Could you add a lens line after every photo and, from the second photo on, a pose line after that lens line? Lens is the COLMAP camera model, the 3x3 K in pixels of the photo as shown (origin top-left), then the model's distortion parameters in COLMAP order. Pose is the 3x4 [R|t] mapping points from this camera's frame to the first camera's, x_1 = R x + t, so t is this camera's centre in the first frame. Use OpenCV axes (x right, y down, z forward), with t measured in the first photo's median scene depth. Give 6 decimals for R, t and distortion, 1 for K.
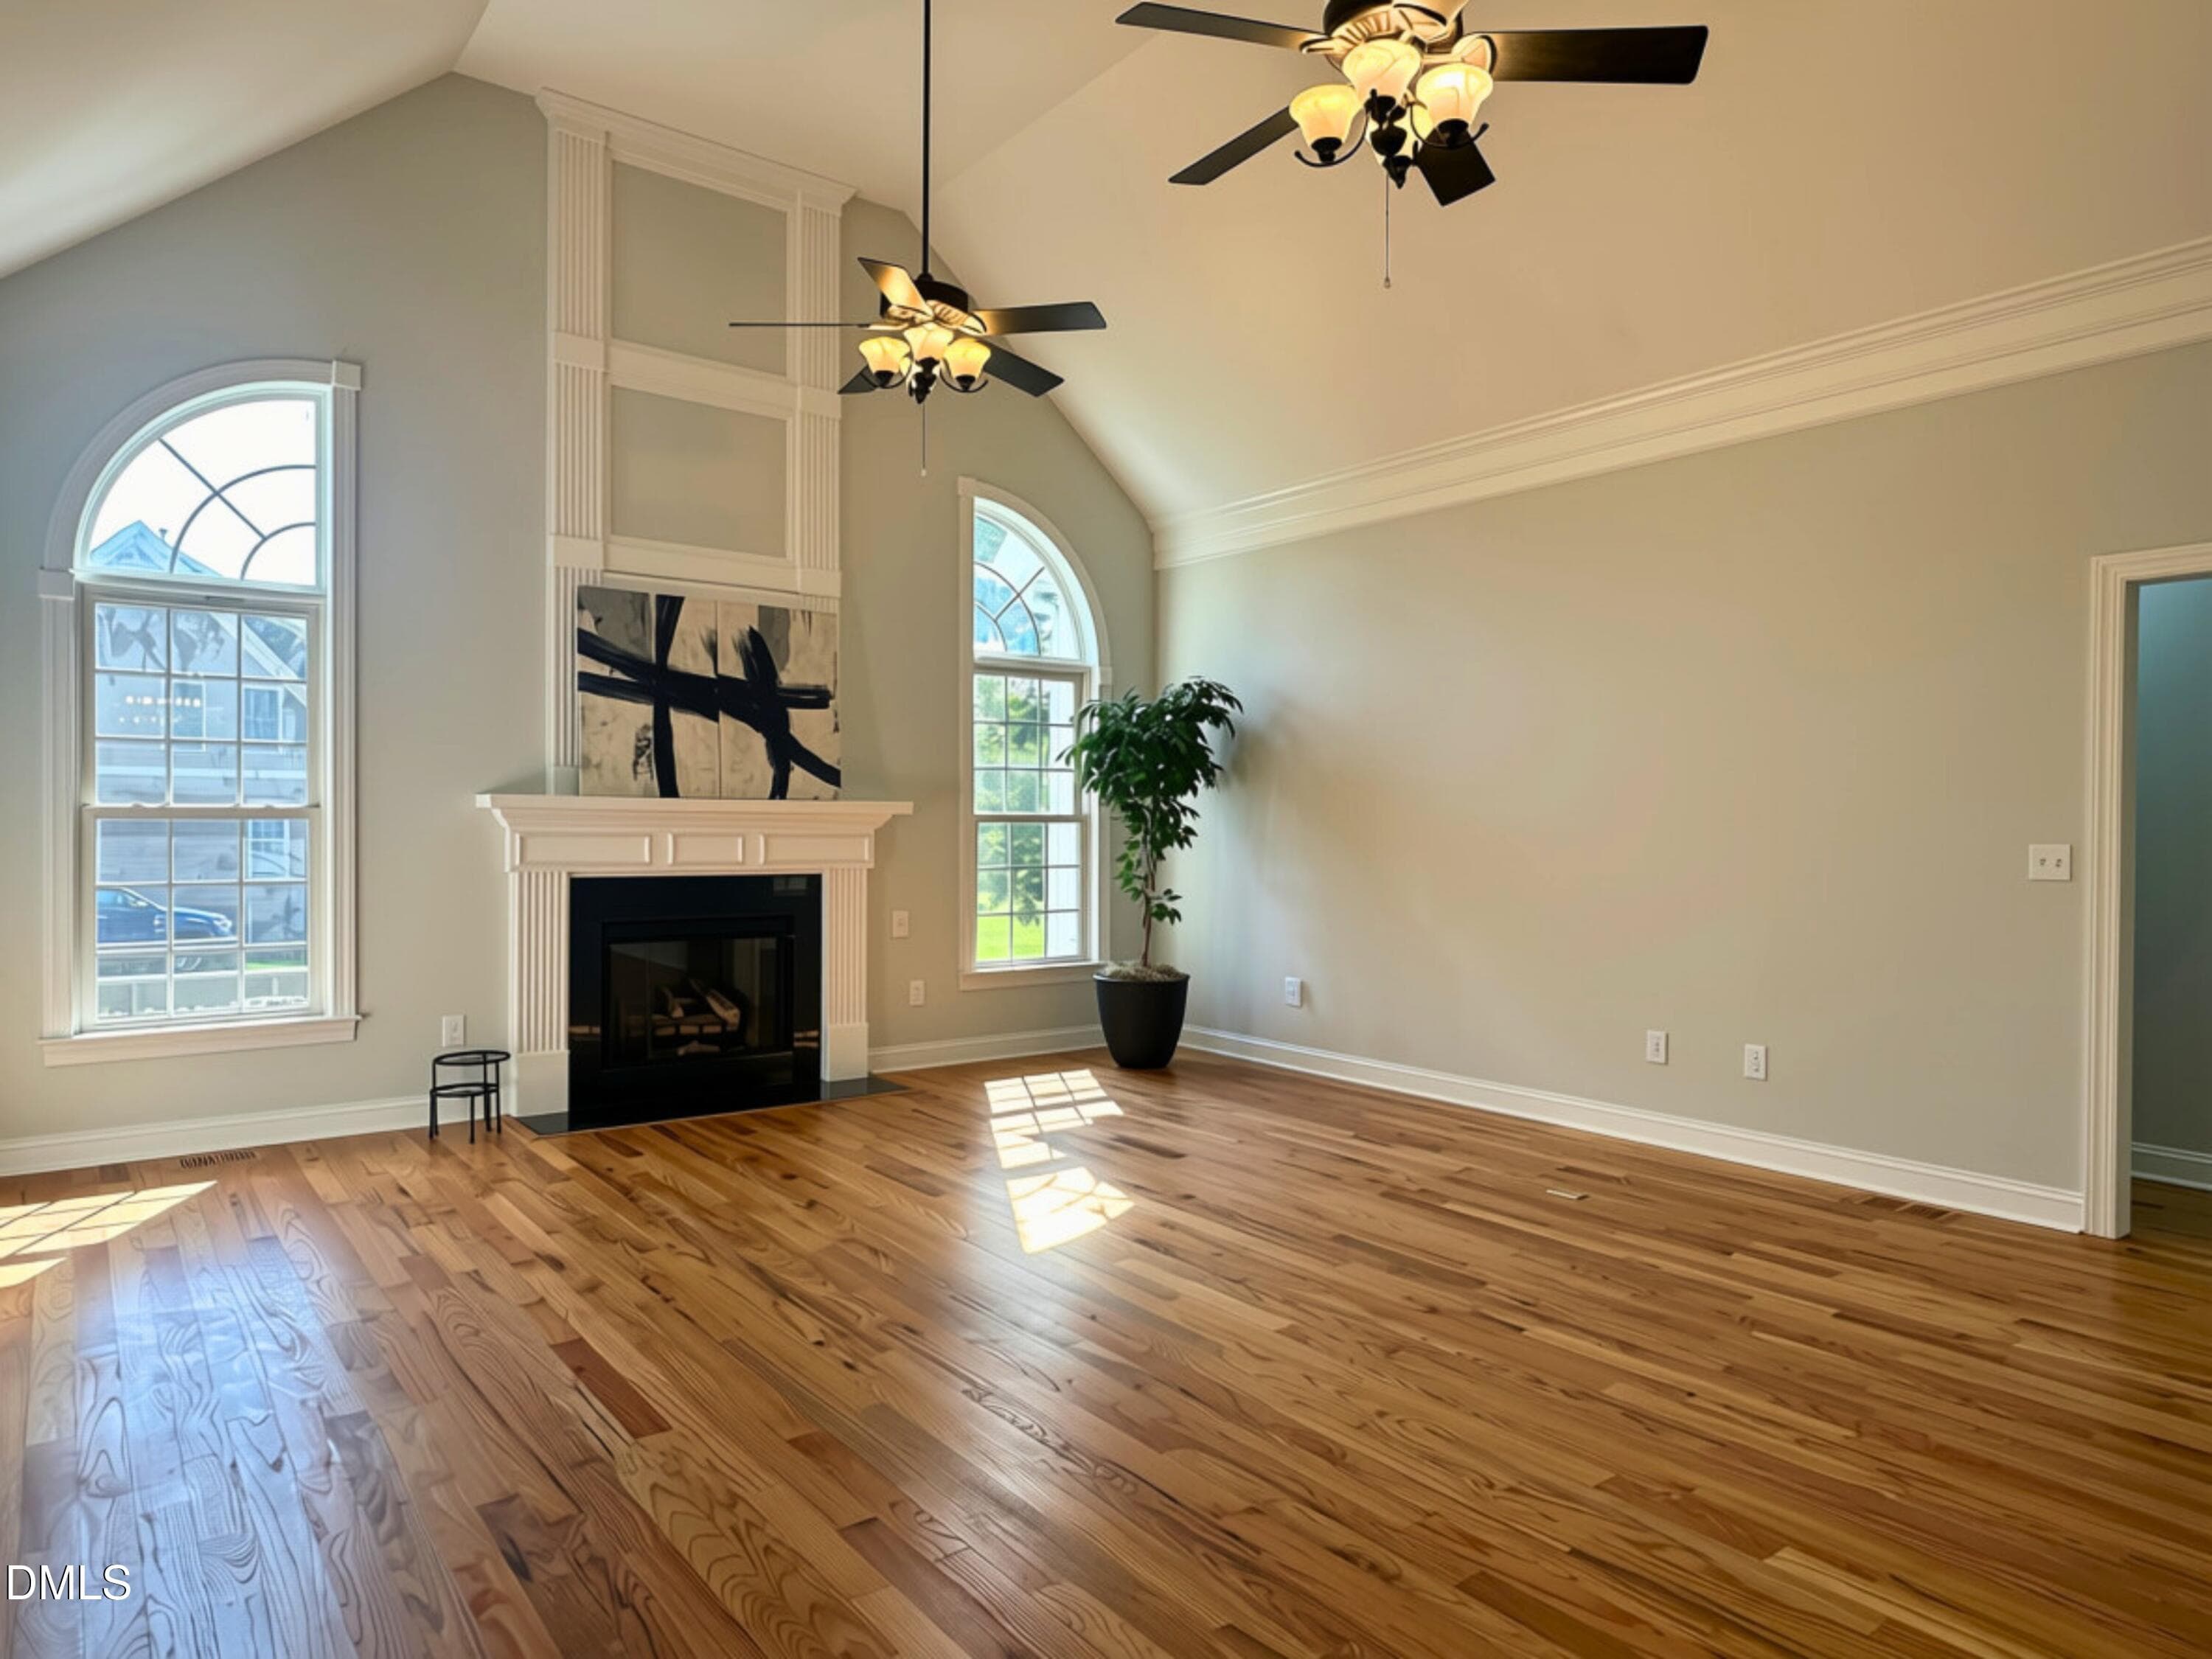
lens RADIAL K [[1385.2, 0, 1106.0], [0, 1385.2, 829.5], [0, 0, 1]] dist [0.001742, 0.000395]
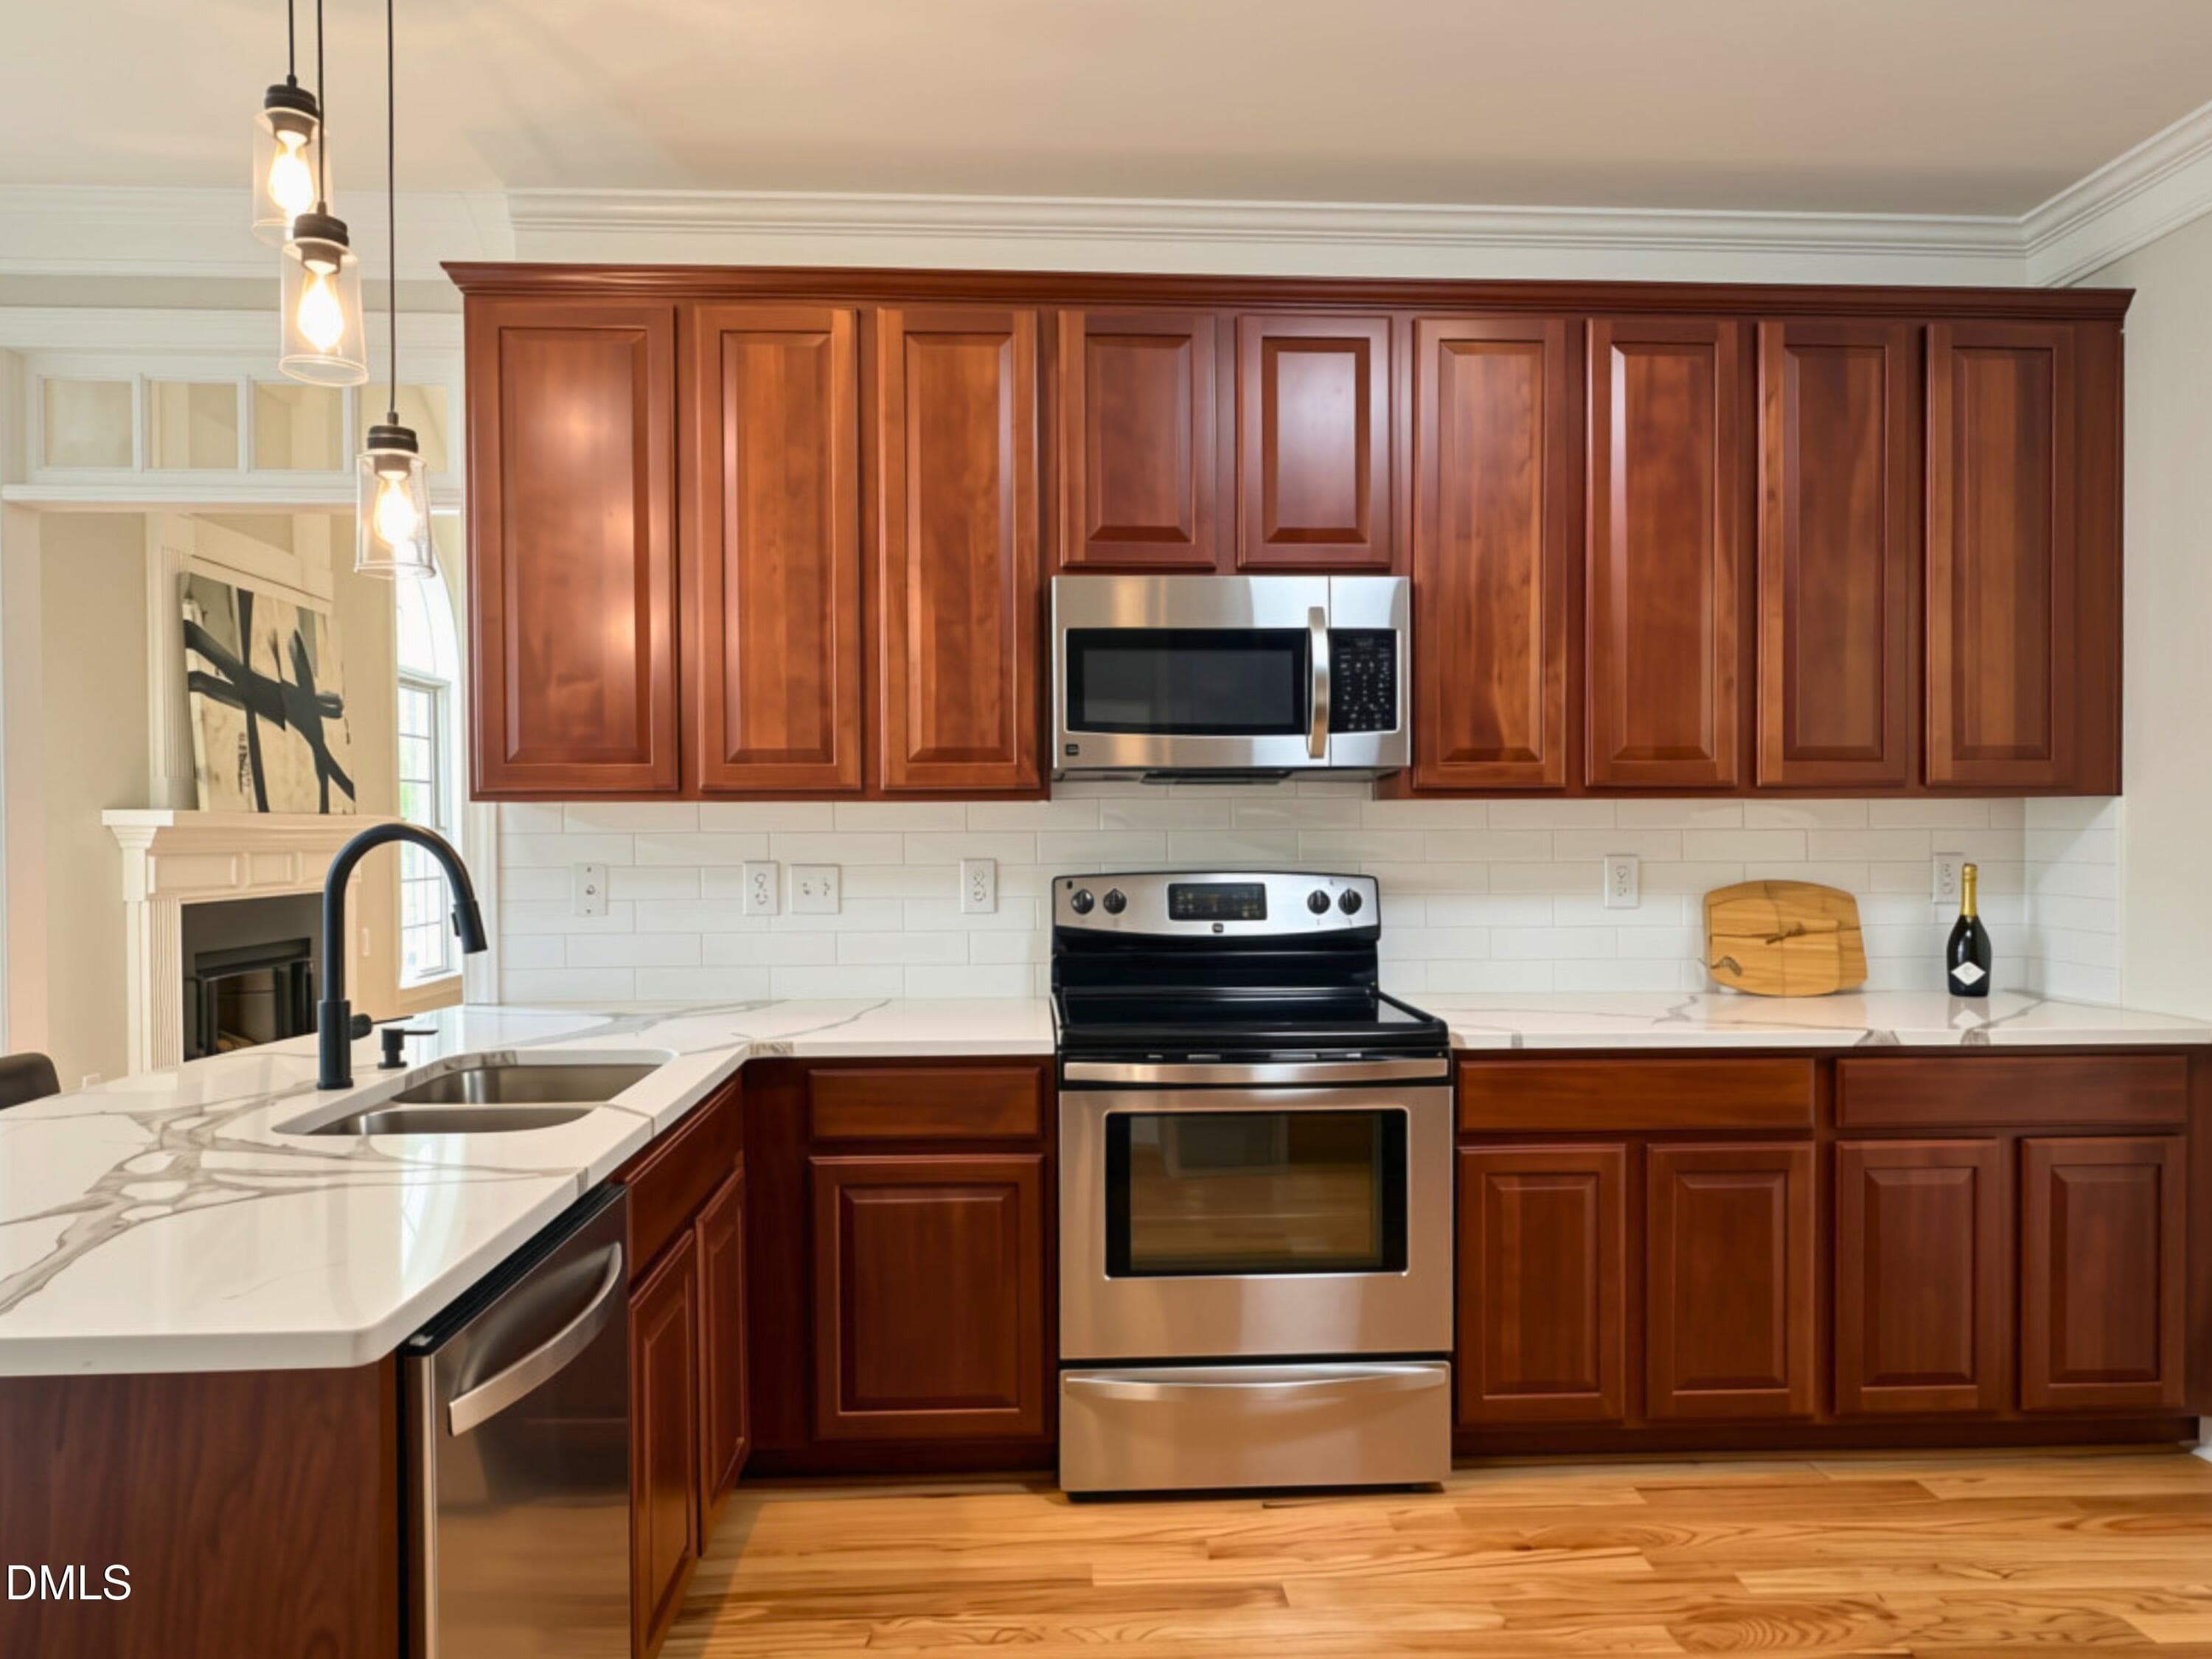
lens RADIAL K [[1385.2, 0, 1106.0], [0, 1385.2, 829.5], [0, 0, 1]] dist [0.001742, 0.000395]
pose [[0.564828, -0.013123, 0.825104, -0.742061], [0.012794, 0.999893, 0.007144, -0.010878], [-0.825110, 0.006521, 0.564935, 0.026572]]
